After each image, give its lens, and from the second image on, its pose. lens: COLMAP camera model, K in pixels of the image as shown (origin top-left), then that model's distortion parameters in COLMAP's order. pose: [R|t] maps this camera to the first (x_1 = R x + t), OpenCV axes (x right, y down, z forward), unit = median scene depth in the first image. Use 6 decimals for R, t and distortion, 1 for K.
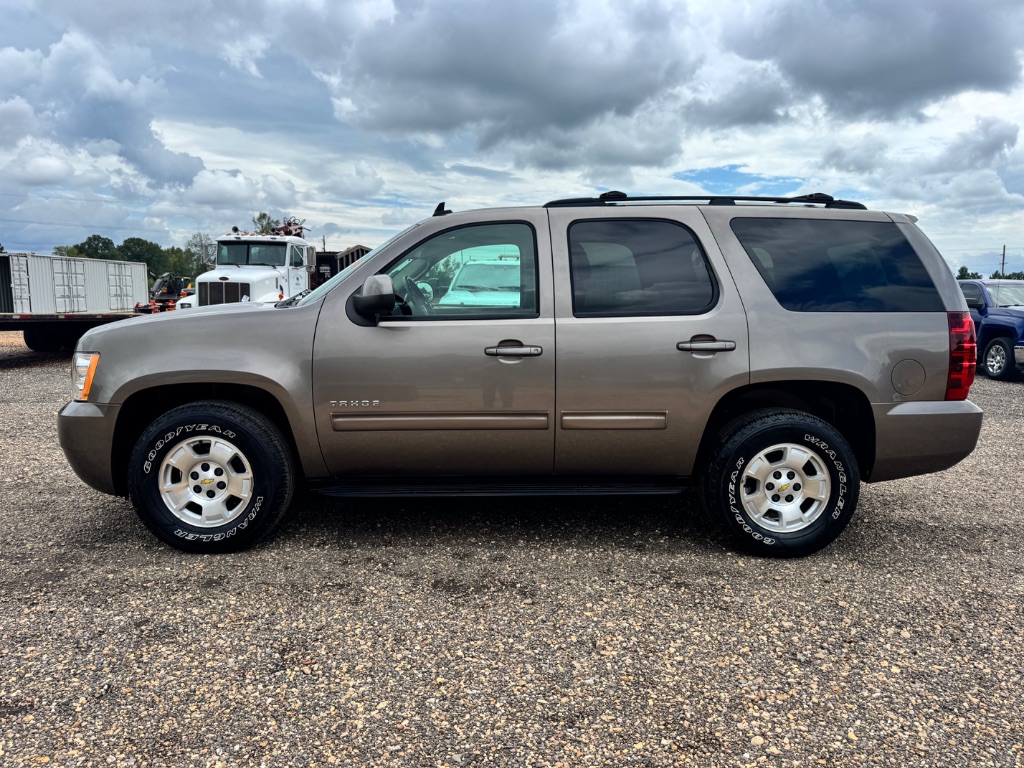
lens RADIAL K [[769.5, 0, 514.1], [0, 769.5, 386.5], [0, 0, 1]] dist [0.001606, -0.005627]
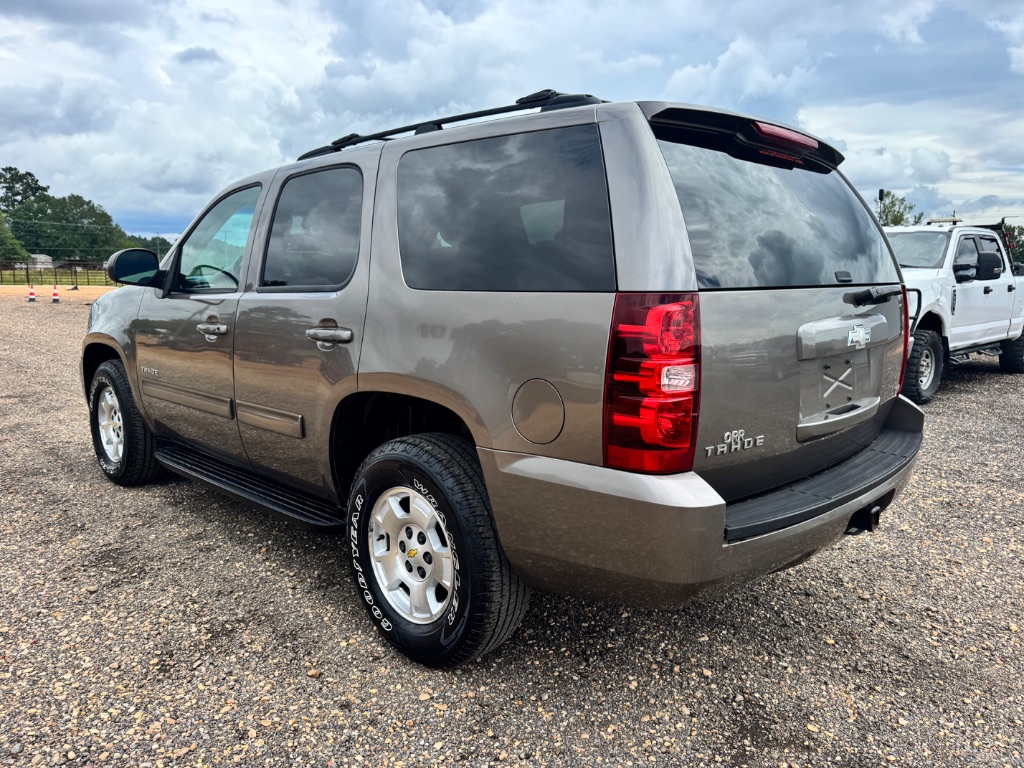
lens RADIAL K [[757.3, 0, 512.0], [0, 757.3, 384.0], [0, 0, 1]] dist [0.003306, -0.001718]
pose [[0.686175, 0.095664, -0.721119, 0.873640], [-0.081742, 0.995177, 0.054239, -0.056902], [0.722829, 0.021728, 0.690685, 0.614886]]
